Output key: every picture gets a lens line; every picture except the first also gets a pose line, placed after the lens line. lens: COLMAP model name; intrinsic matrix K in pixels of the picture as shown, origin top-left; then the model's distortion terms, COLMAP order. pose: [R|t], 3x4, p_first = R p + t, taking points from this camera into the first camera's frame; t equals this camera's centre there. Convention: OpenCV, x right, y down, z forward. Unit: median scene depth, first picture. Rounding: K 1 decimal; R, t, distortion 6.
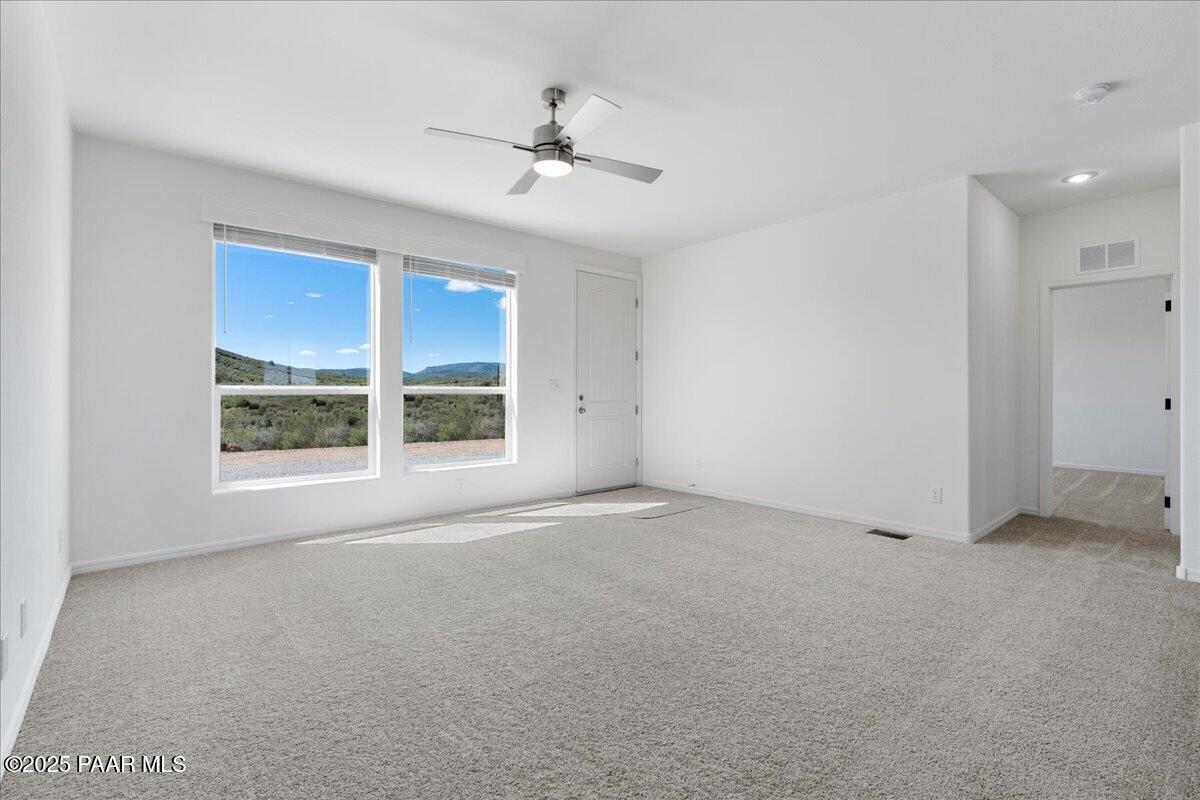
lens RADIAL K [[540.2, 0, 600.1], [0, 540.2, 392.3], [0, 0, 1]] dist [-0.003719, -0.000253]
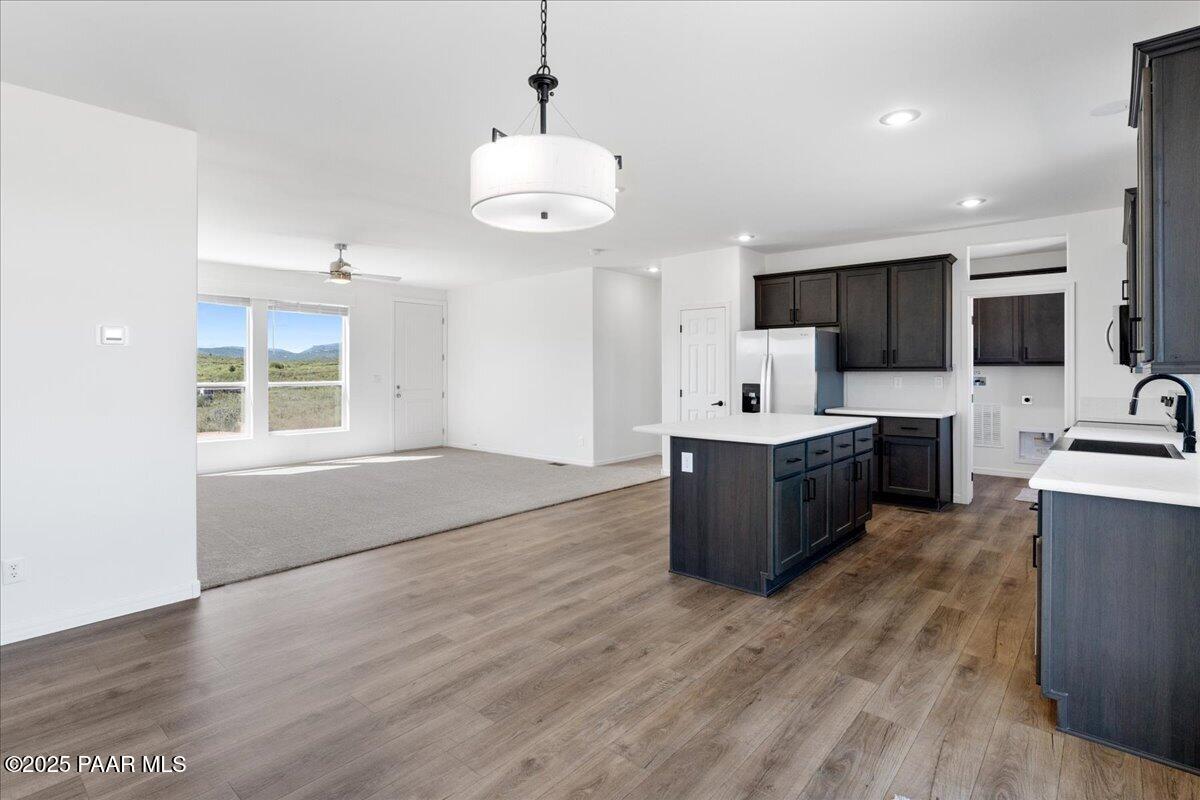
lens RADIAL K [[594.7, 0, 599.1], [0, 594.7, 372.7], [0, 0, 1]] dist [-0.005080, -0.000255]
pose [[0.990510, -0.003294, 0.137401, 0.311680], [0.003254, 0.999995, 0.000512, -0.031415], [-0.137402, -0.000060, 0.990515, -0.750925]]
